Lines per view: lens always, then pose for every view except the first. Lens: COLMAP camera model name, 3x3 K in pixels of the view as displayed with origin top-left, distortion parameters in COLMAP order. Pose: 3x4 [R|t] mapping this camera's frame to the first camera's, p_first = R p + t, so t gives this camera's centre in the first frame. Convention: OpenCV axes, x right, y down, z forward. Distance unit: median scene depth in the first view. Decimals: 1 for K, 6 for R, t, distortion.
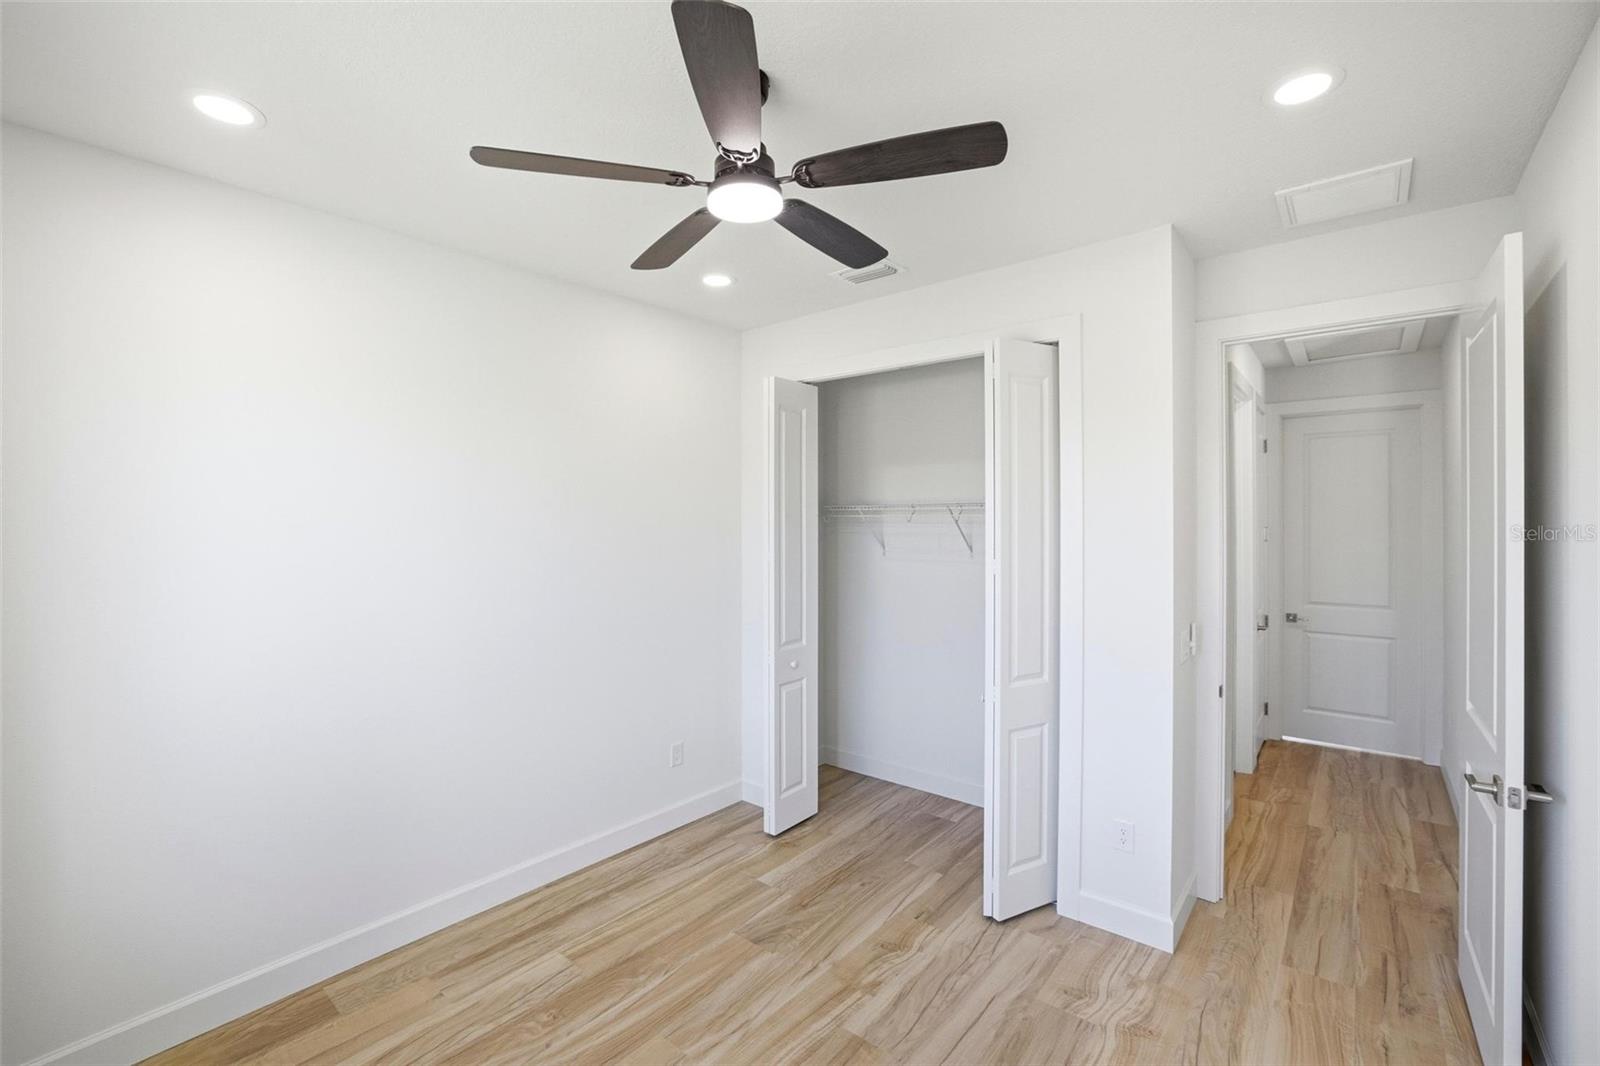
lens RADIAL K [[696.7, 0, 824.7], [0, 696.7, 520.8], [0, 0, 1]] dist [-0.001094, 0.000225]
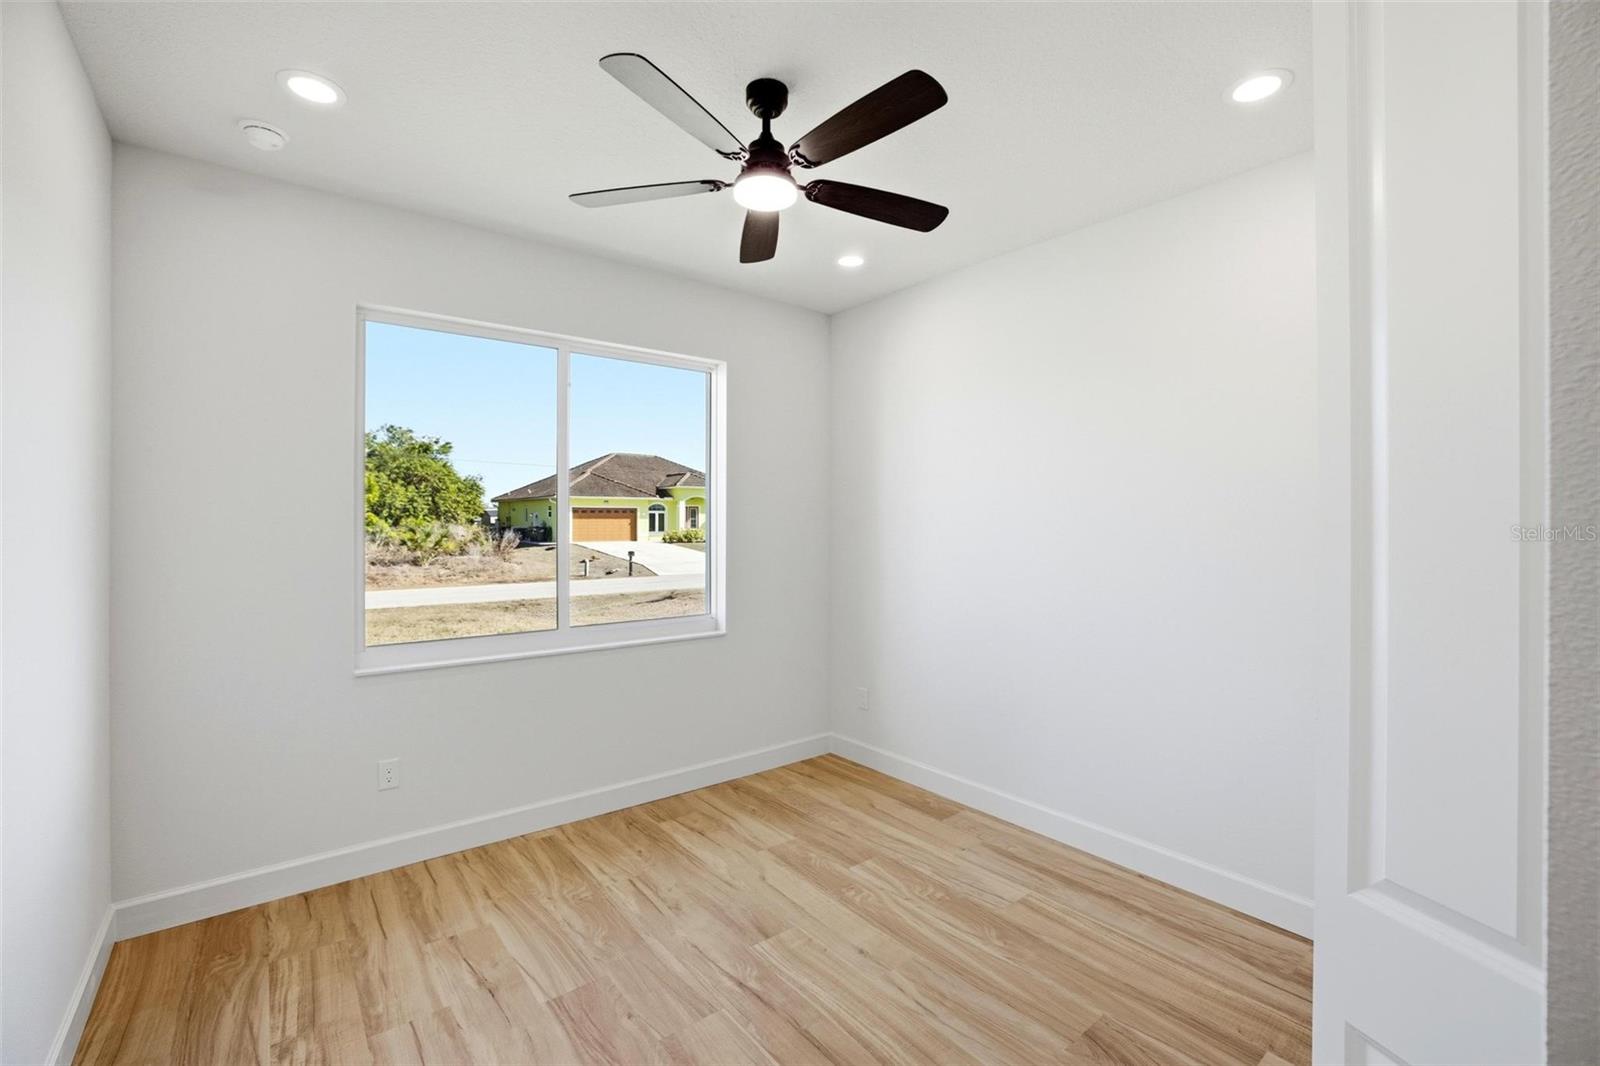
lens RADIAL K [[696.7, 0, 824.7], [0, 696.7, 520.8], [0, 0, 1]] dist [-0.001094, 0.000225]
pose [[-0.198894, -0.004669, -0.980010, 0.721585], [0.005517, 0.999967, -0.005884, 0.055446], [0.980006, -0.006577, -0.198862, 0.906454]]
